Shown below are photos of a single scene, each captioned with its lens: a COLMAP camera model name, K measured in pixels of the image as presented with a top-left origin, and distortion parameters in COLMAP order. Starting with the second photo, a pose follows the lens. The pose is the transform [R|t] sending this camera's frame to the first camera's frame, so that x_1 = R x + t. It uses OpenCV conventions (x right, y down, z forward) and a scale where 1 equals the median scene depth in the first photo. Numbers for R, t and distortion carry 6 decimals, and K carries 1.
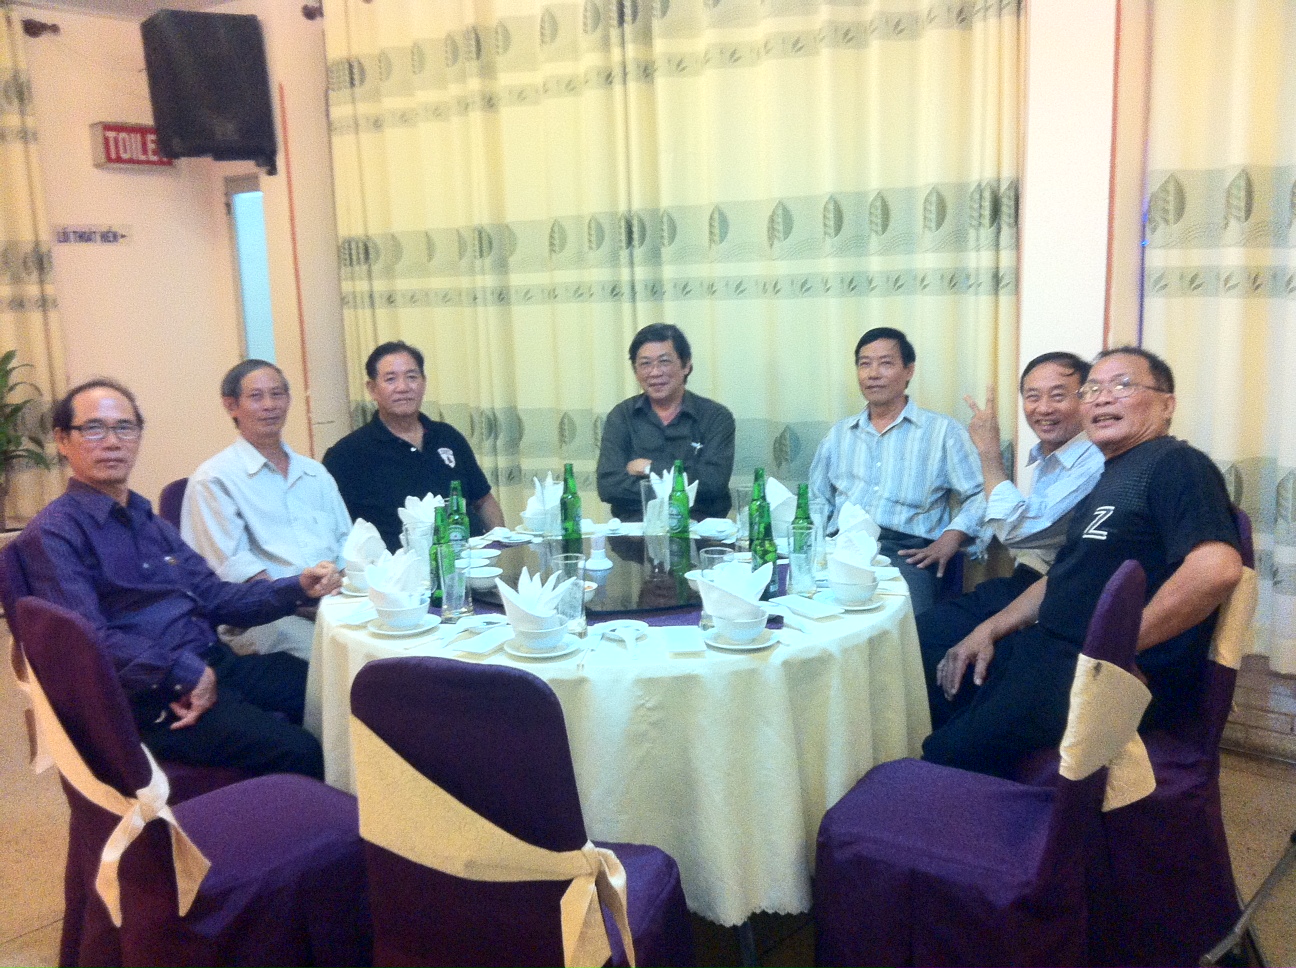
lens RADIAL K [[1236.8, 0, 642.8], [0, 1236.8, 473.7], [0, 0, 1]] dist [0.048894, 0.000000]
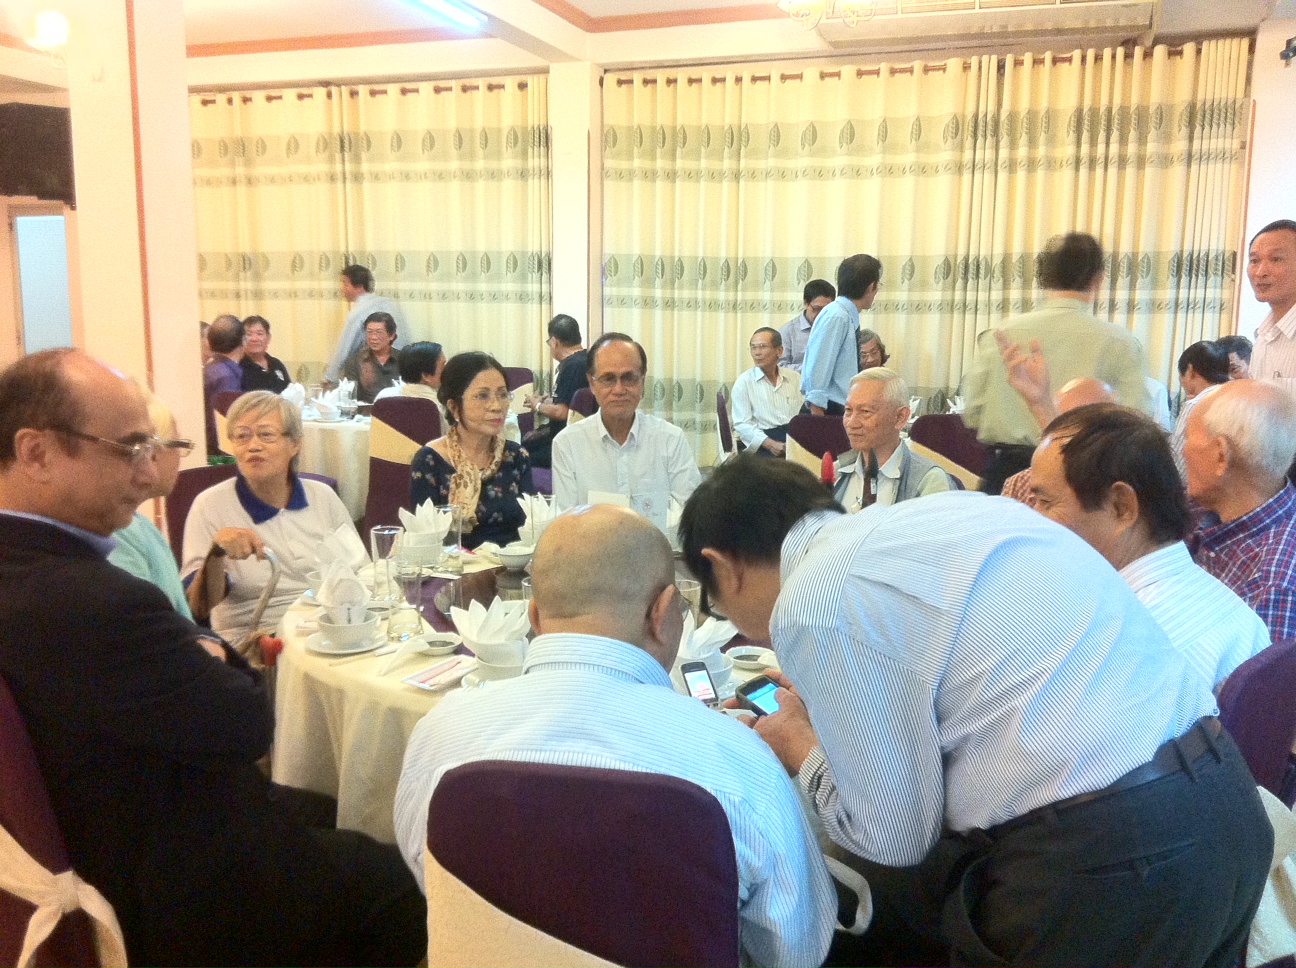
lens RADIAL K [[1236.8, 0, 643.8], [0, 1236.8, 483.7], [0, 0, 1]] dist [0.048894, 0.000000]
pose [[0.929204, -0.019810, 0.369036, -0.319305], [0.019247, 0.999801, 0.005208, 0.146292], [-0.369065, 0.002263, 0.929401, -0.972025]]
